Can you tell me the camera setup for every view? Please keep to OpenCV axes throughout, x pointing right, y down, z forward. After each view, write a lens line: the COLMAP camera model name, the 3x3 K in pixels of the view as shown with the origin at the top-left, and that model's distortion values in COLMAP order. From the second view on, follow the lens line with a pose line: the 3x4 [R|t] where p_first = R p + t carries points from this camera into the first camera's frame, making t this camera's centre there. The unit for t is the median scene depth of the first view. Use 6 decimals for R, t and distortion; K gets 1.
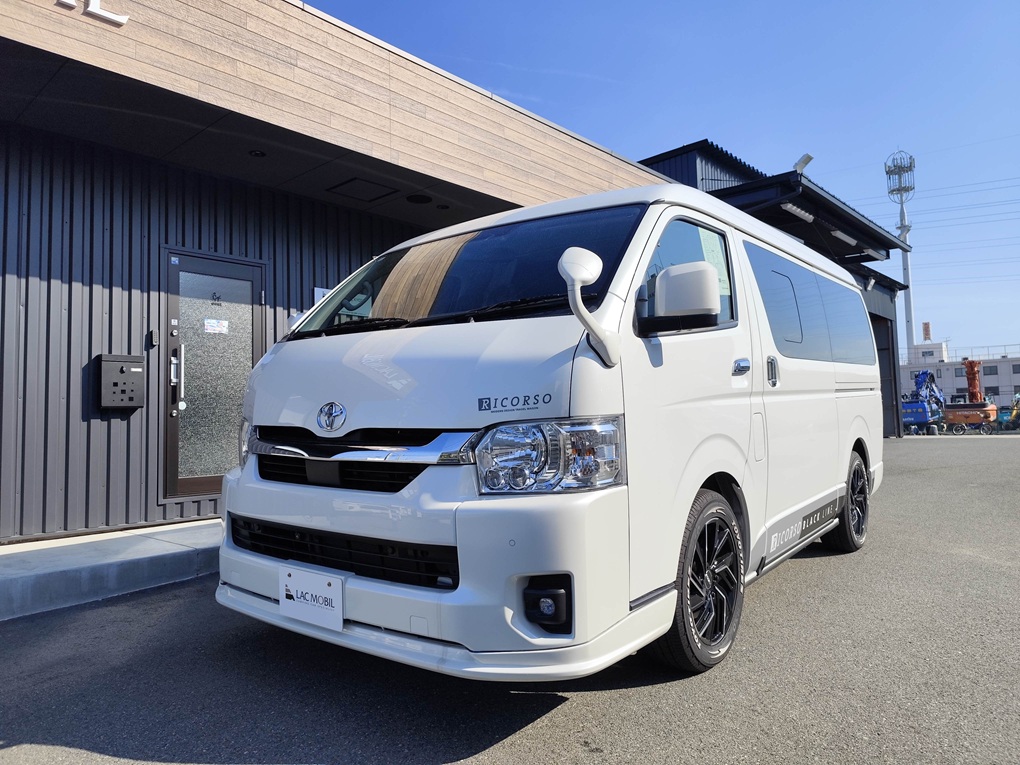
lens RADIAL K [[695.3, 0, 509.7], [0, 695.3, 379.3], [0, 0, 1]] dist [0.055018, -0.064699]
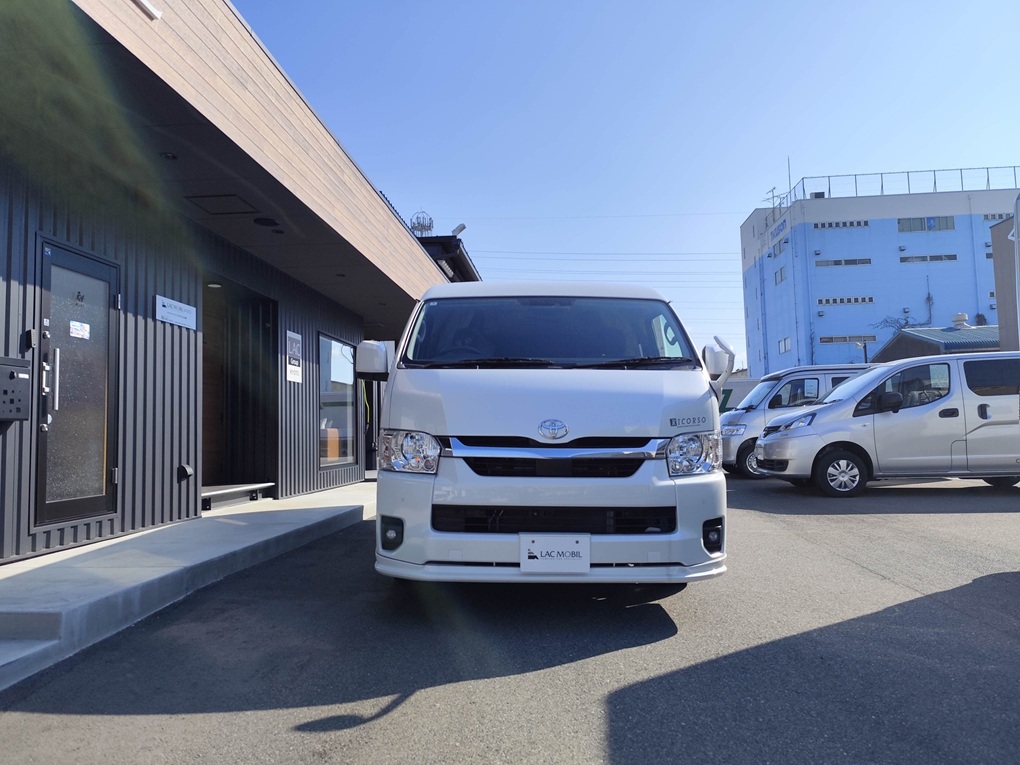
lens RADIAL K [[695.4, 0, 507.6], [0, 695.4, 382.7], [0, 0, 1]] dist [0.035399, -0.003720]
pose [[0.791093, 0.050572, 0.609602, -0.567999], [-0.033743, 0.998667, -0.039059, 0.008078], [-0.610765, 0.010329, 0.791745, -0.036140]]
